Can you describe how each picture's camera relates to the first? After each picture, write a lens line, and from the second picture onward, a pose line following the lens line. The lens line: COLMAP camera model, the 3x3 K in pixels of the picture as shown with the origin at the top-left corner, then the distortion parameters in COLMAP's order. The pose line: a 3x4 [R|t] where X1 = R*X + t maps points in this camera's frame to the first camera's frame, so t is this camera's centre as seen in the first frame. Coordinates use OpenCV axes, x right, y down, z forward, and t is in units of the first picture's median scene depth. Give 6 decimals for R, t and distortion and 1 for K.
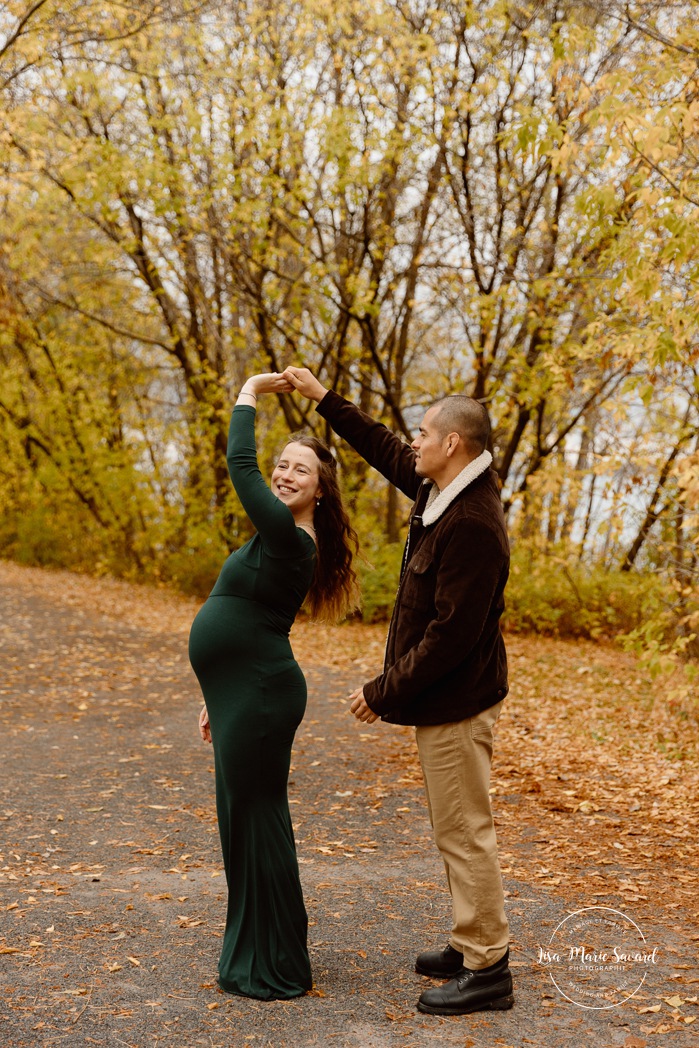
lens RADIAL K [[1820.1, 0, 349.5], [0, 1820.1, 524.0], [0, 0, 1]] dist [0.012794, 0.018800]
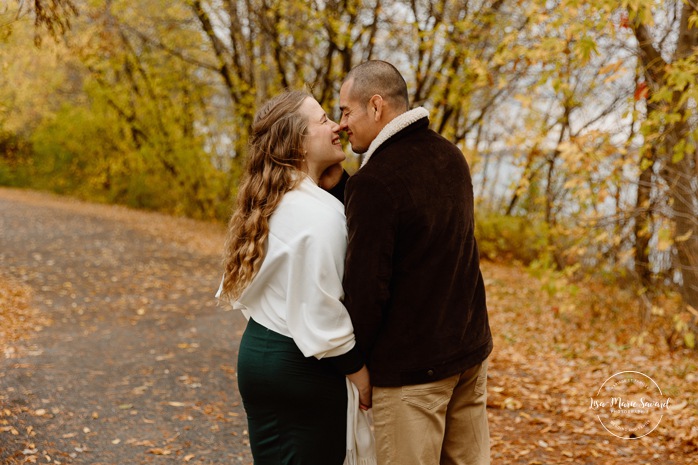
lens RADIAL K [[1057.0, 0, 349.0], [0, 1057.0, 232.5], [0, 0, 1]] dist [0.008044, 0.004707]
pose [[0.999901, 0.005212, 0.013094, 0.002217], [-0.005804, 0.998944, 0.045577, 0.000481], [-0.012843, -0.045649, 0.998875, 0.110177]]
